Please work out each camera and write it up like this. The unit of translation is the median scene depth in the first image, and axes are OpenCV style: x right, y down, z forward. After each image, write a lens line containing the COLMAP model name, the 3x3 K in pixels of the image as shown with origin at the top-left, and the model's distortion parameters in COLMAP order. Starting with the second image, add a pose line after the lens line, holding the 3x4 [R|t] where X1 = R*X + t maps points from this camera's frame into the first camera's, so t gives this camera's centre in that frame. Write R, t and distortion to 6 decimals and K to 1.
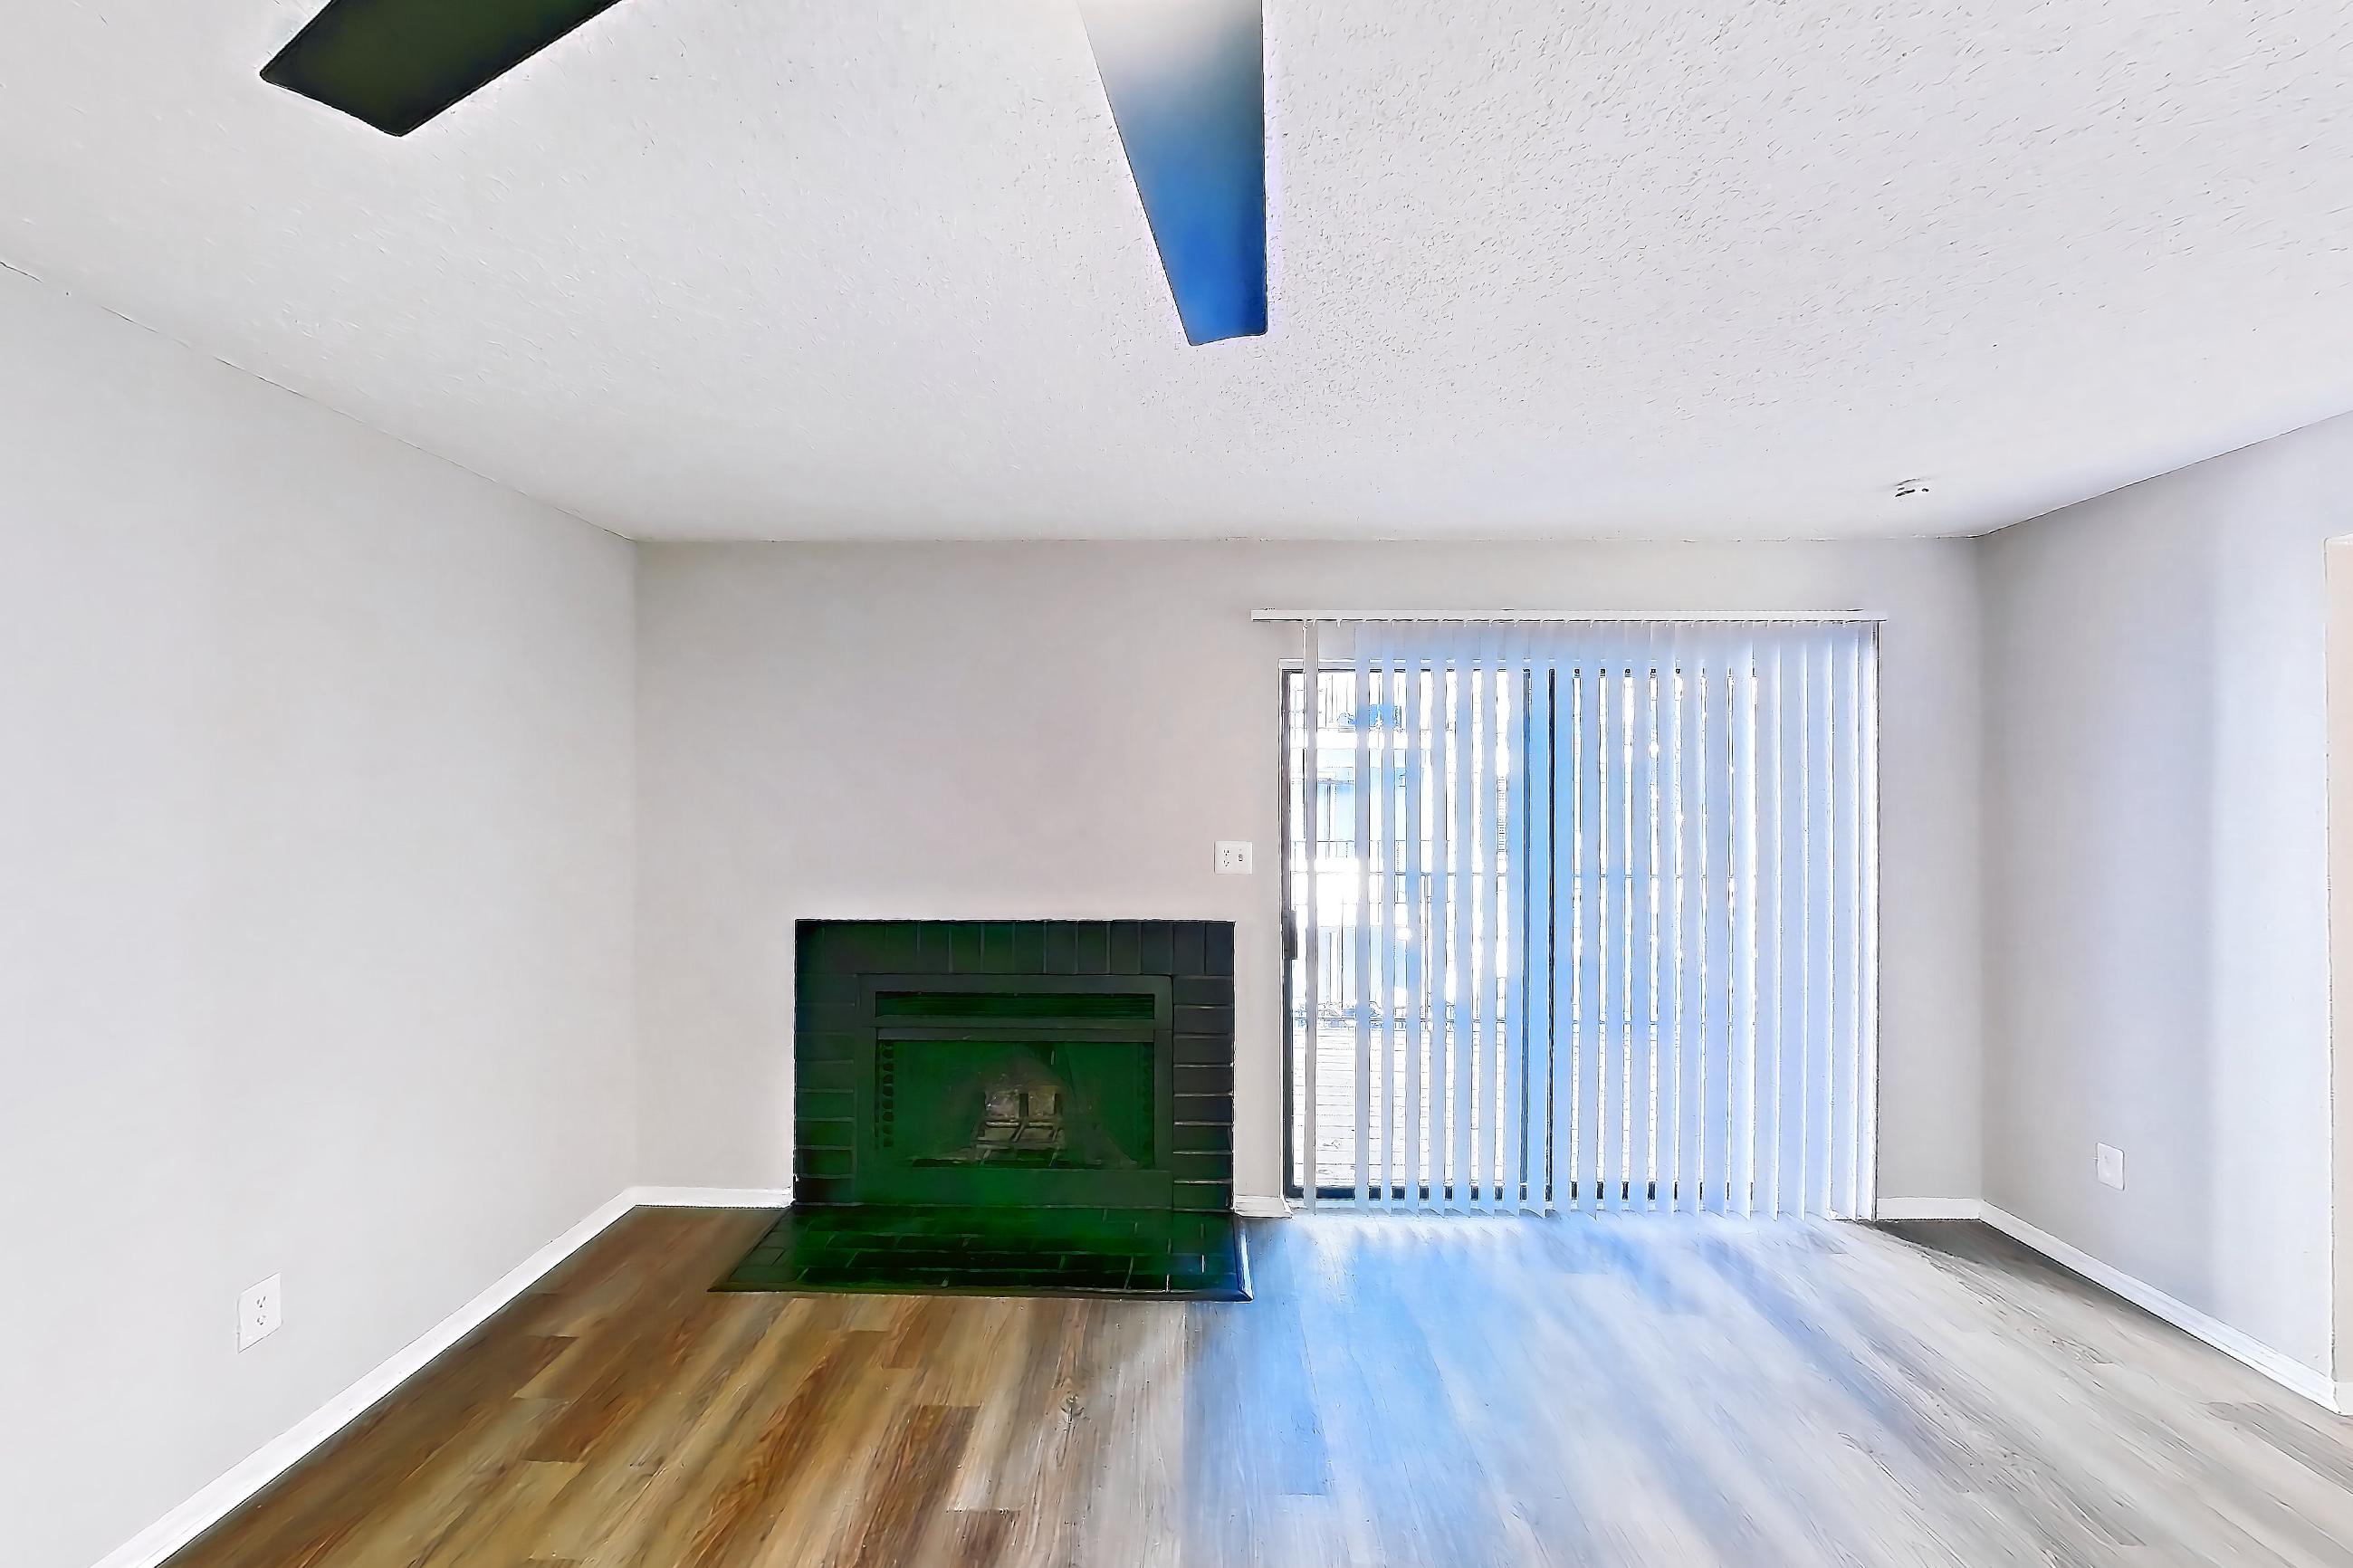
lens RADIAL K [[986.3, 0, 1173.2], [0, 986.3, 787.8], [0, 0, 1]] dist [-0.009073, 0.001114]
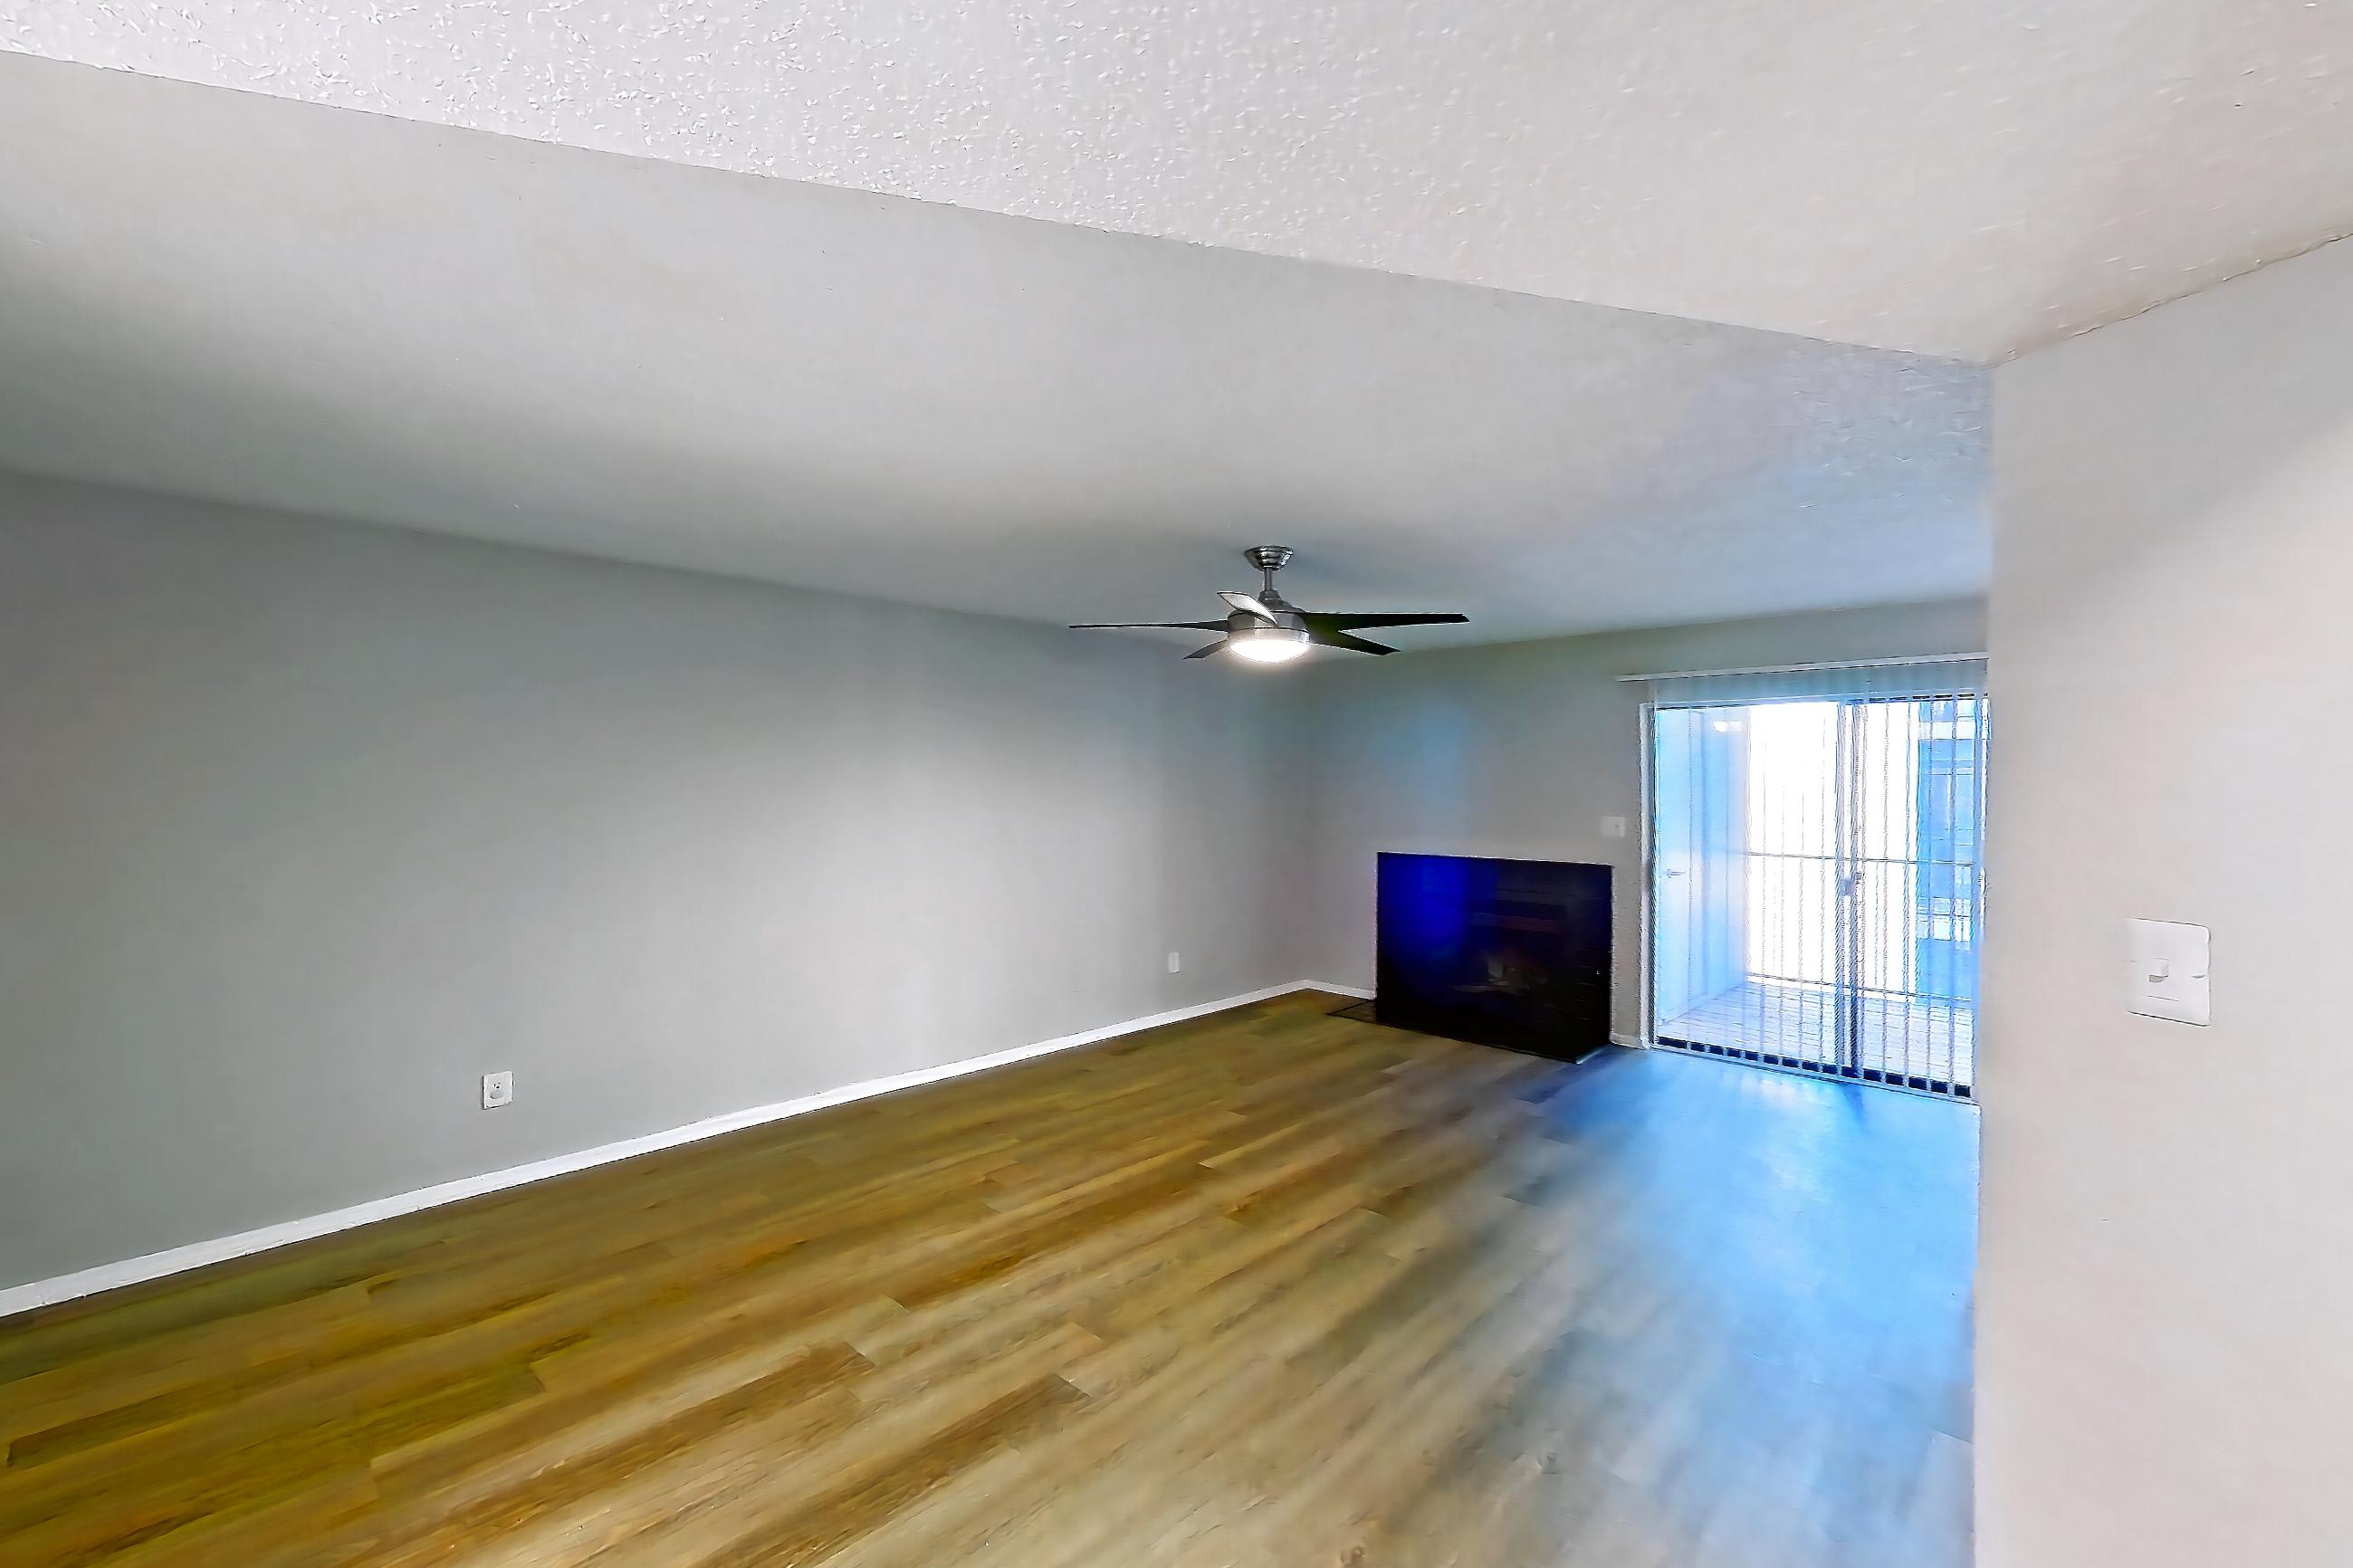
lens RADIAL K [[986.3, 0, 1175.8], [0, 986.3, 780.1], [0, 0, 1]] dist [-0.009073, 0.001114]
pose [[0.754534, 0.006488, -0.656229, 0.589039], [-0.005359, 0.999979, 0.003725, -0.009553], [0.656240, 0.000707, 0.754552, -0.717747]]
